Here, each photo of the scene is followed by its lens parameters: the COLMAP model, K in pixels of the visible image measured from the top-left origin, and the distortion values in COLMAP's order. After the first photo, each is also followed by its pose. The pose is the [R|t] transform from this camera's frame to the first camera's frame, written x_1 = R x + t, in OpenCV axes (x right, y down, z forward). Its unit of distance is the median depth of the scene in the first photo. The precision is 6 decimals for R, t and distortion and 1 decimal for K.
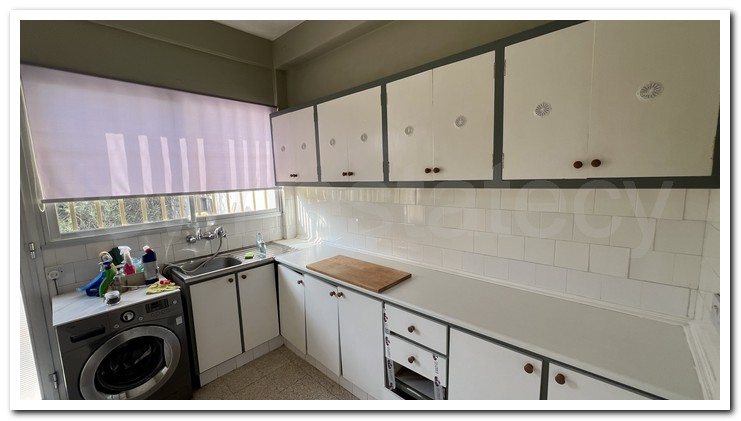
lens RADIAL K [[282.9, 0, 370.1], [0, 282.9, 209.2], [0, 0, 1]] dist [-0.003728, 0.001441]
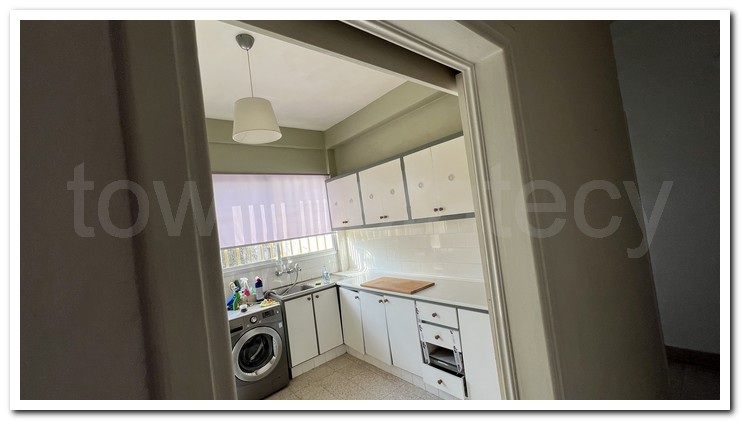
lens RADIAL K [[282.9, 0, 366.6], [0, 282.9, 208.3], [0, 0, 1]] dist [-0.003728, 0.001441]
pose [[0.984755, -0.102359, -0.140645, 0.041535], [0.079767, 0.984242, -0.157815, 0.050836], [0.154582, 0.144190, 0.977401, -0.420122]]
